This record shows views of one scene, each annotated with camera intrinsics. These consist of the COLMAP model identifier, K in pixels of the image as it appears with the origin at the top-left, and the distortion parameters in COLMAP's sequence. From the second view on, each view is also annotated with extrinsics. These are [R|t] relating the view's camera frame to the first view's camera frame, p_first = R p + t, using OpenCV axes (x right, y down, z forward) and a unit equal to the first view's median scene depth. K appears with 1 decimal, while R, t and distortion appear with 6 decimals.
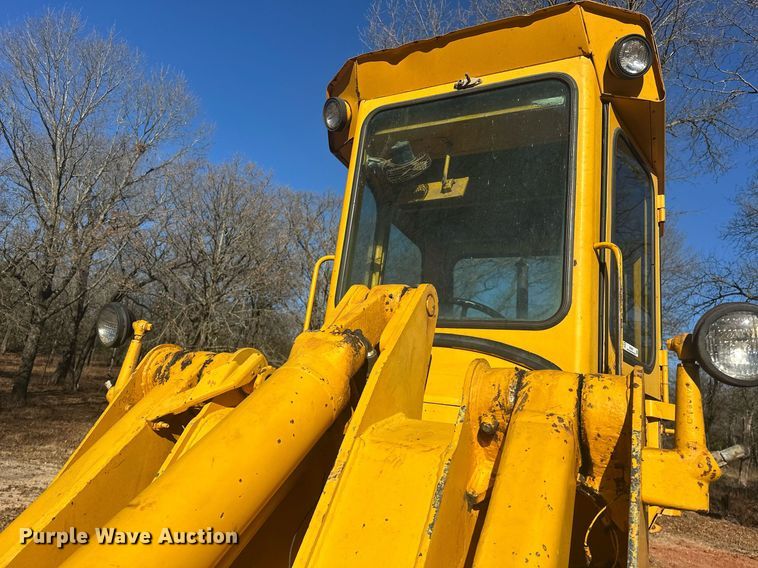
lens RADIAL K [[526.9, 0, 379.0], [0, 526.9, 284.0], [0, 0, 1]] dist [0.053014, -0.049725]
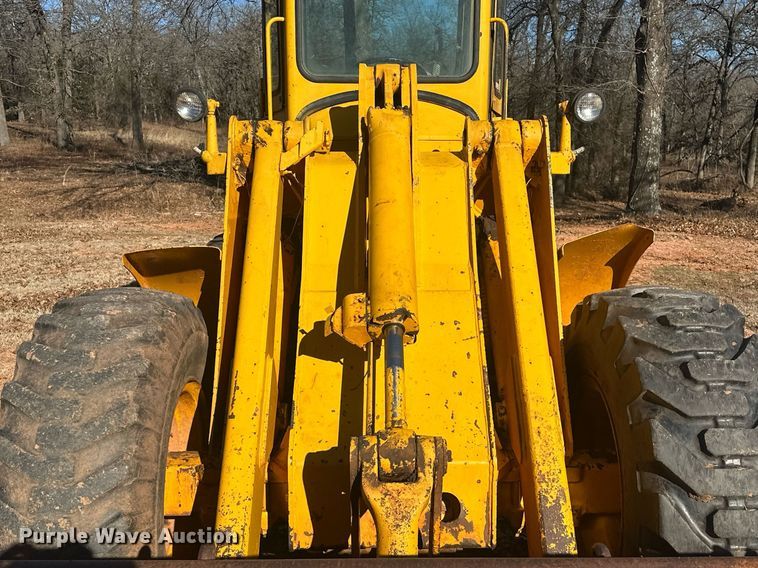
lens RADIAL K [[526.9, 0, 379.0], [0, 526.9, 284.0], [0, 0, 1]] dist [0.053014, -0.049725]
pose [[0.902581, -0.219565, 0.370323, -1.062168], [-0.004858, 0.854926, 0.518727, -0.374160], [-0.430493, -0.469992, 0.770573, -0.712037]]
